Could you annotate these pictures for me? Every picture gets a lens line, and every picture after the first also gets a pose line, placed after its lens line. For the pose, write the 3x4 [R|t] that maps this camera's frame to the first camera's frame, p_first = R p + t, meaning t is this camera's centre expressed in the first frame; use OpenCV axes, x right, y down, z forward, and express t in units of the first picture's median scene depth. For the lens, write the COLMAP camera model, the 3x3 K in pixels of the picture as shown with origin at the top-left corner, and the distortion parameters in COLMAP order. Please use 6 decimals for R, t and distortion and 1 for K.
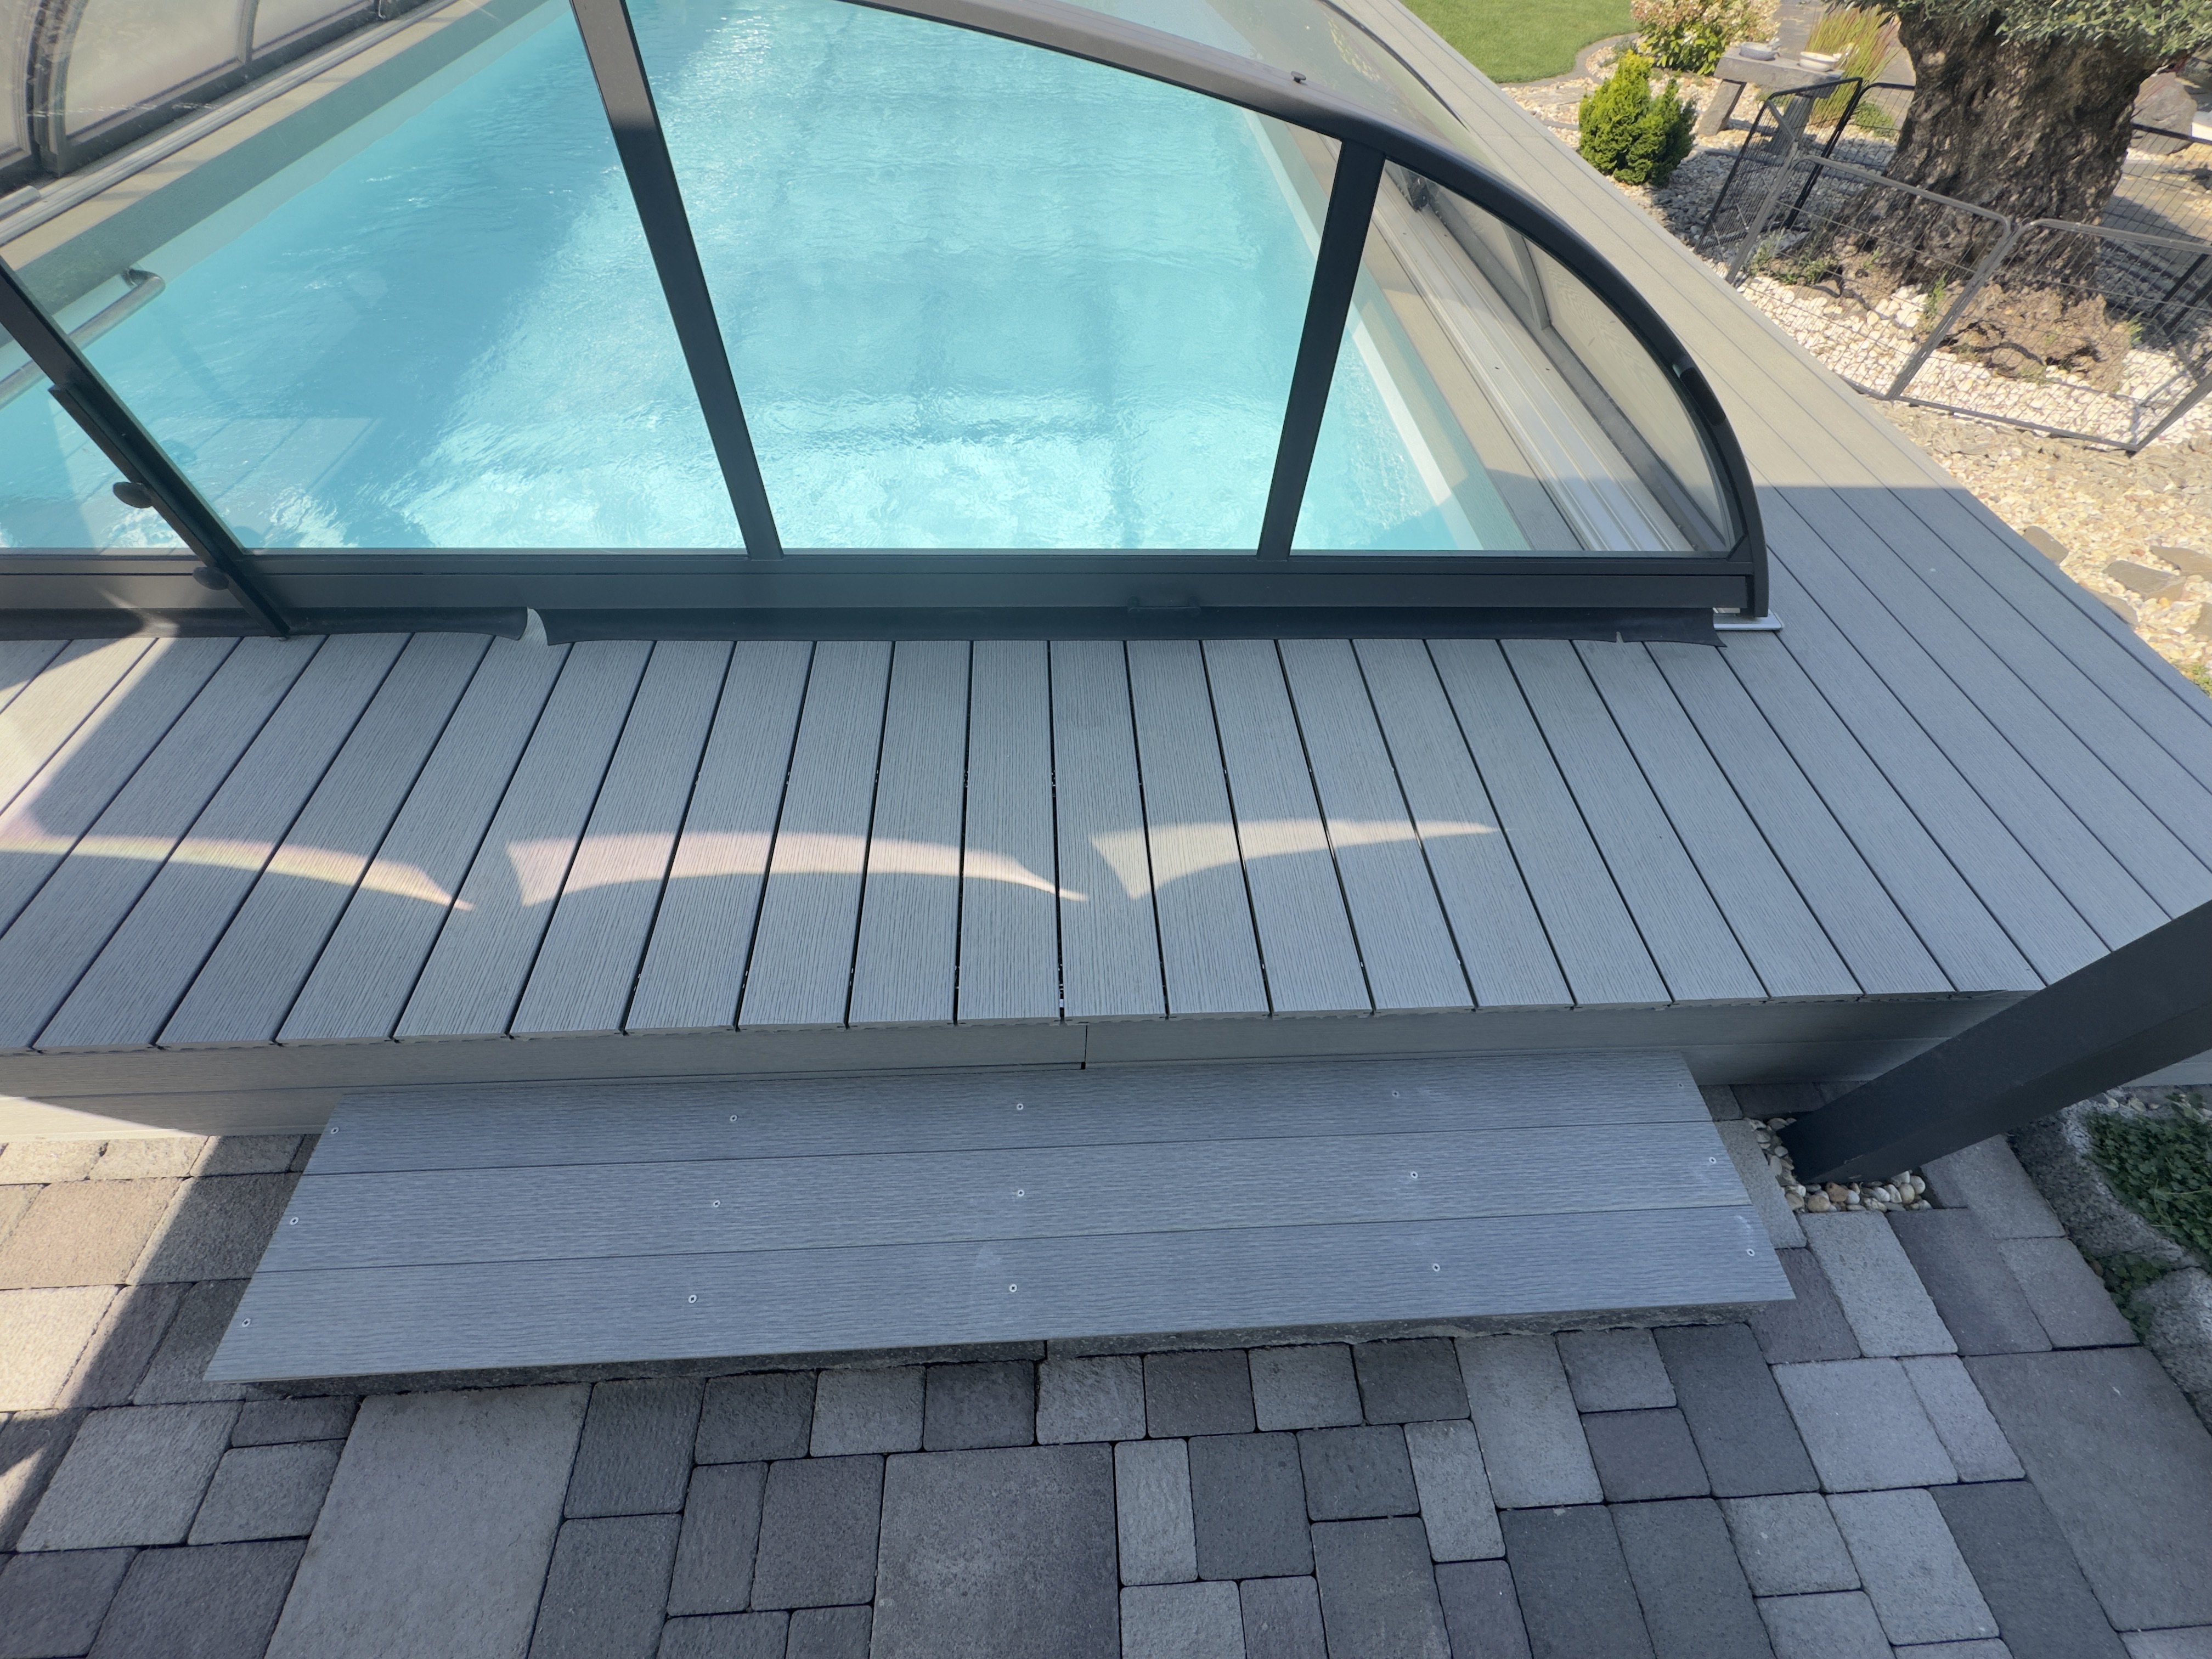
lens RADIAL K [[884.4, 0, 1105.6], [0, 884.4, 831.1], [0, 0, 1]] dist [-0.004585, 0.001430]
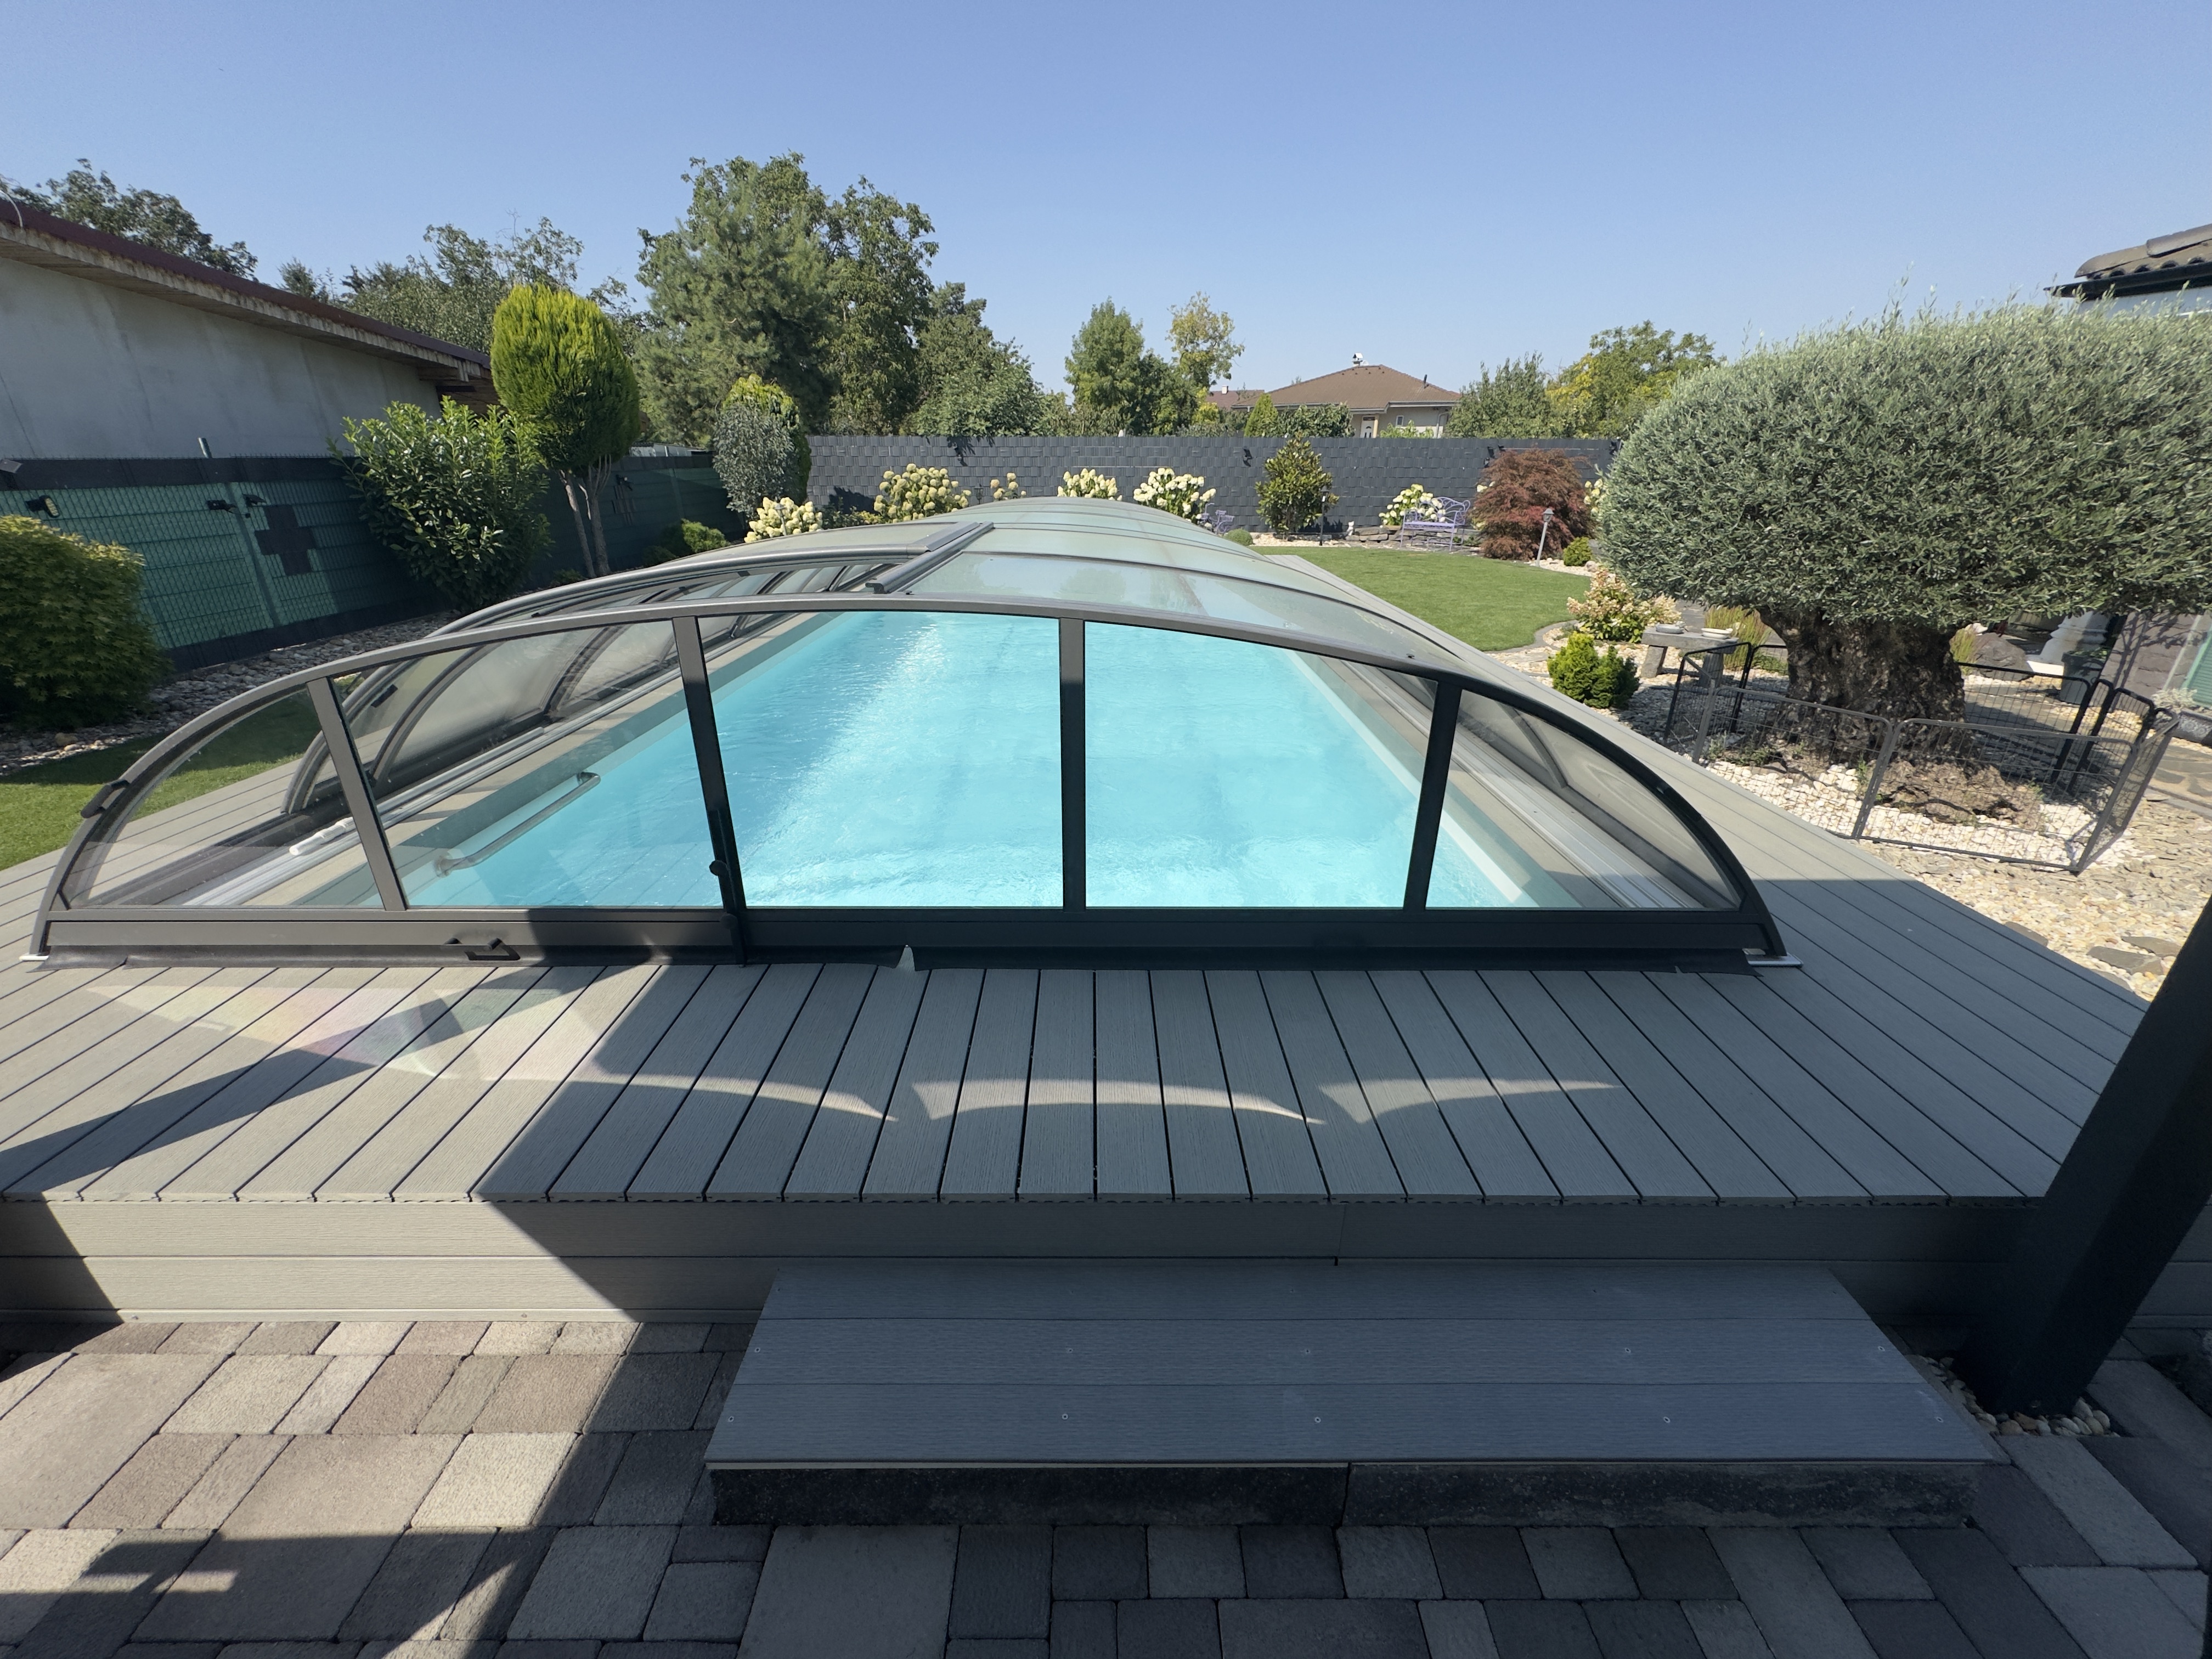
lens RADIAL K [[884.4, 0, 1108.7], [0, 884.4, 824.6], [0, 0, 1]] dist [-0.004585, 0.001430]
pose [[0.998237, -0.013891, -0.057706, -0.262944], [-0.016473, 0.869195, -0.494194, 0.341393], [0.057023, 0.494274, 0.867434, -0.422313]]
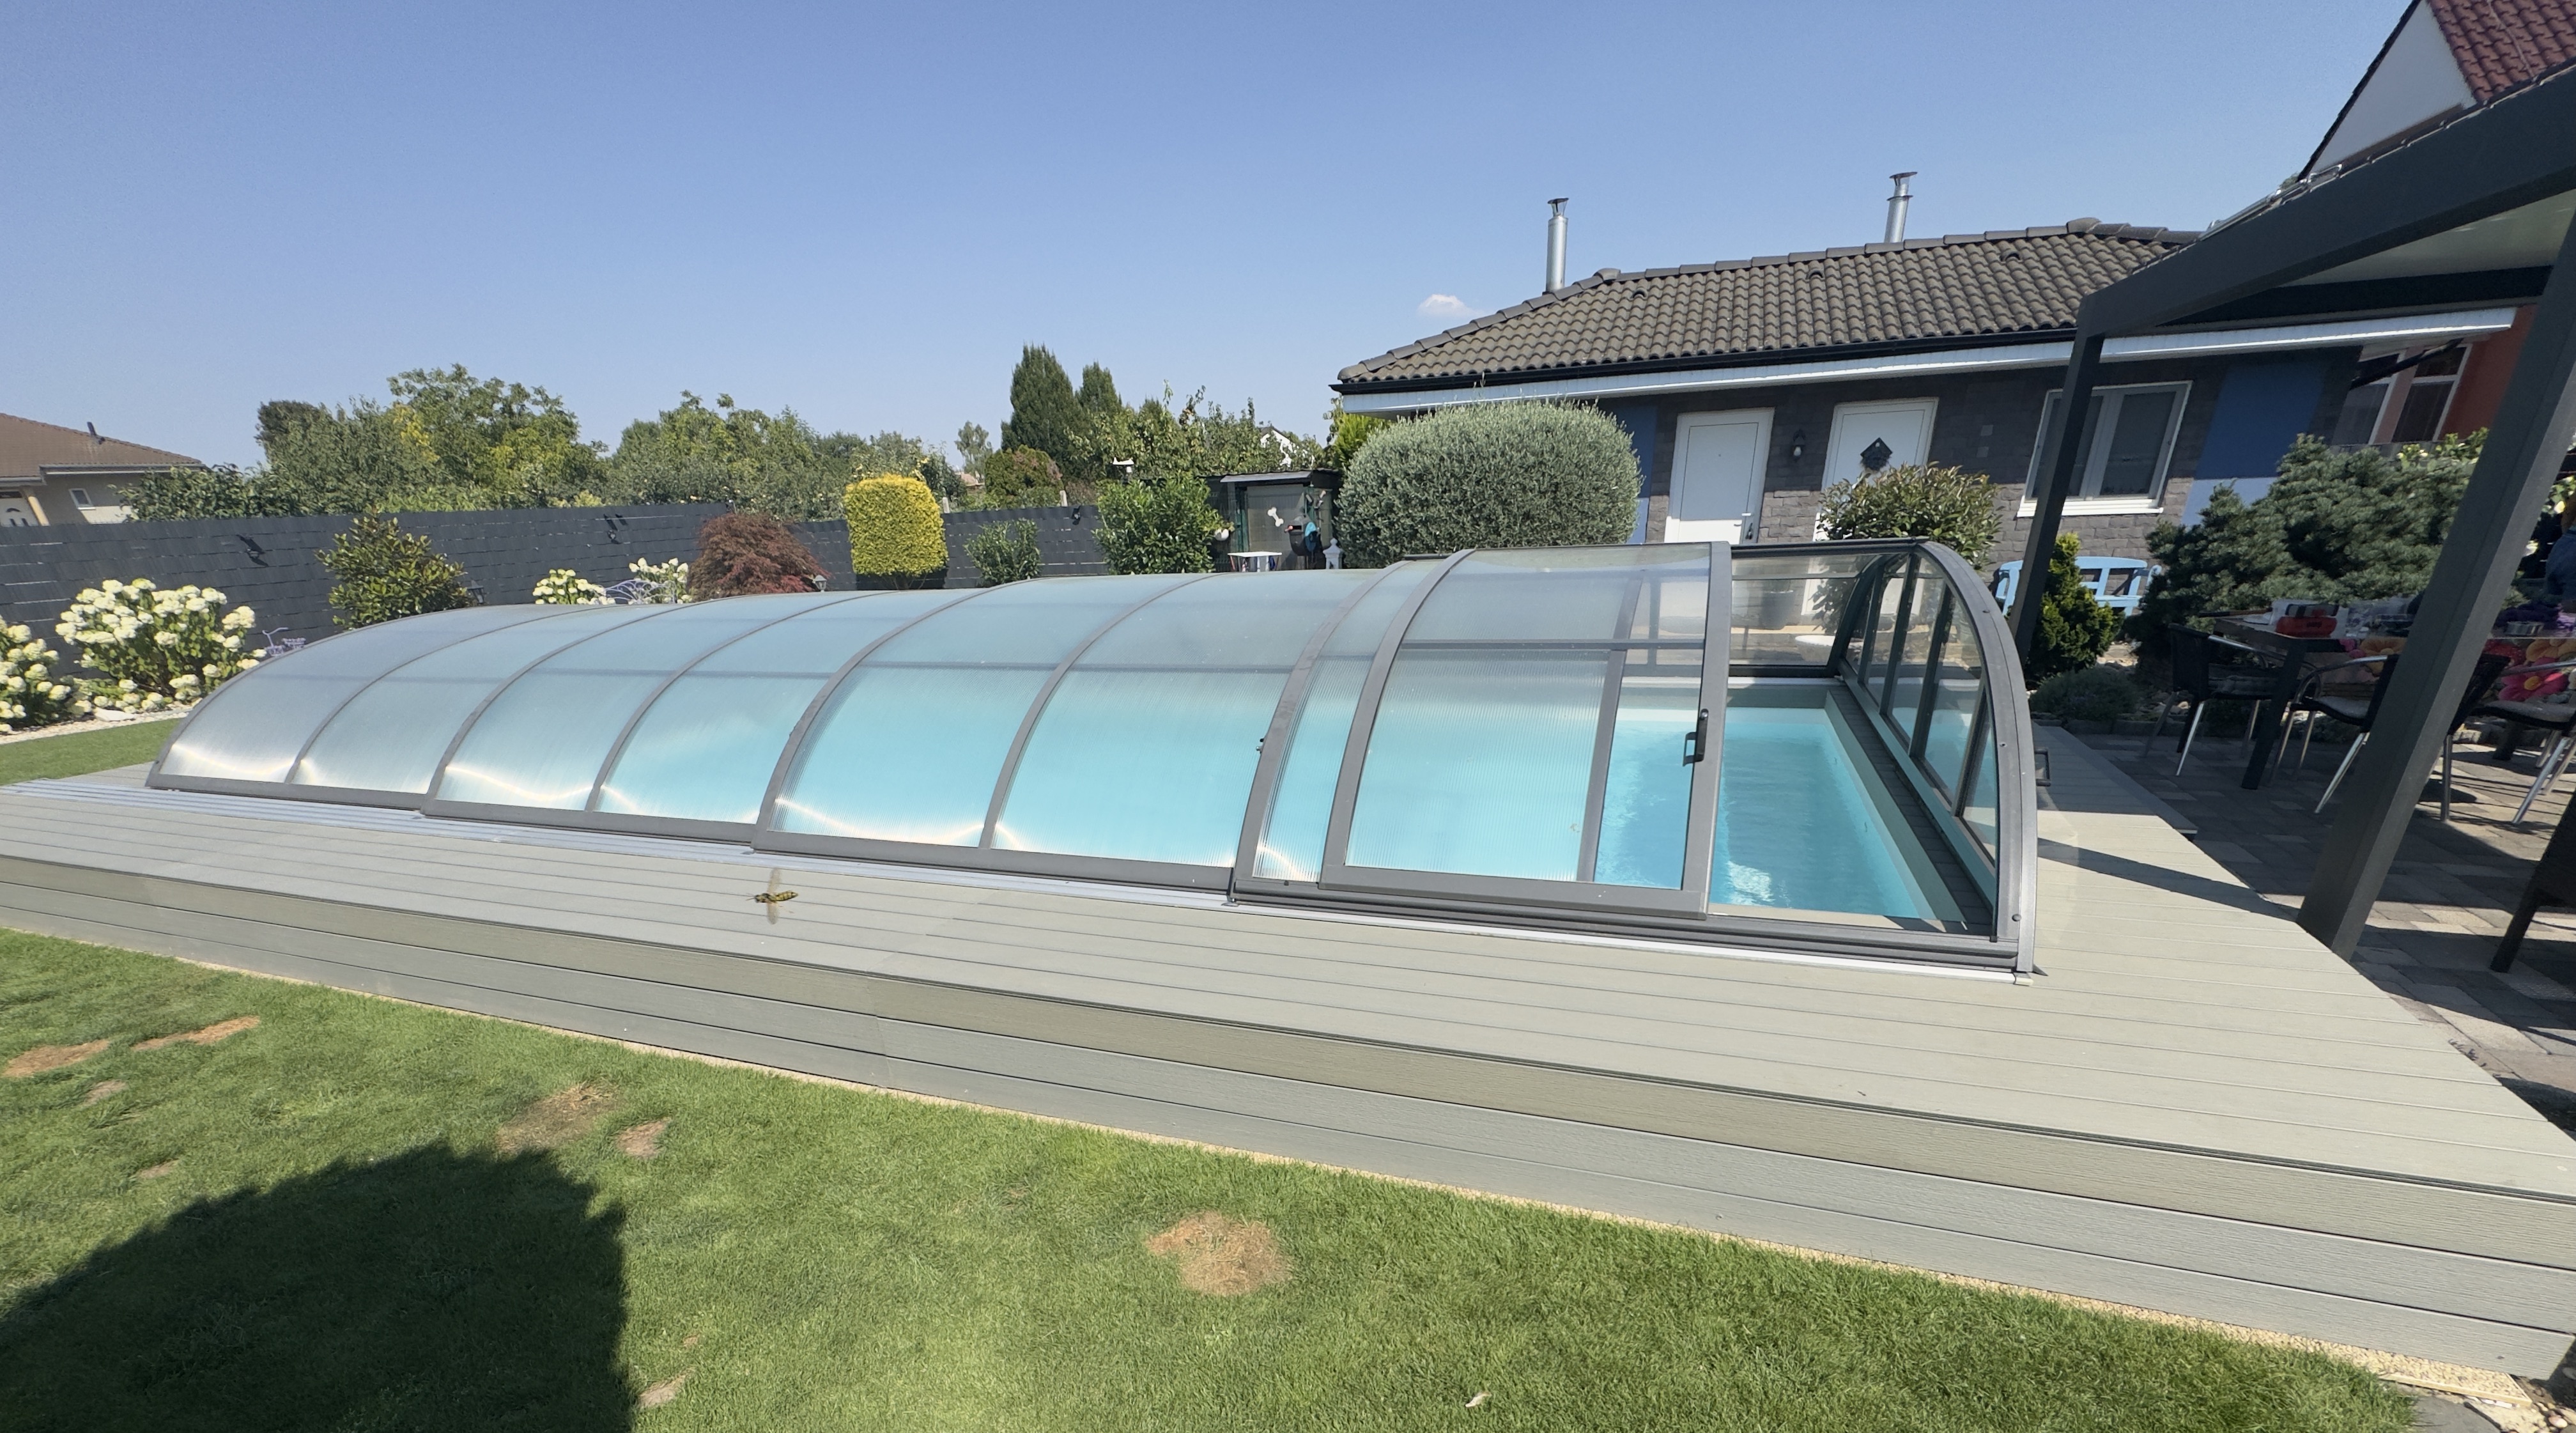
lens RADIAL K [[1282.9, 0, 1282.2], [0, 1282.9, 725.2], [0, 0, 1]] dist [-0.004497, -0.000735]
pose [[0.419313, -0.217312, 0.881449, -5.091113], [0.754821, 0.622907, -0.205504, -1.213167], [-0.504402, 0.751507, 0.425224, 0.506500]]
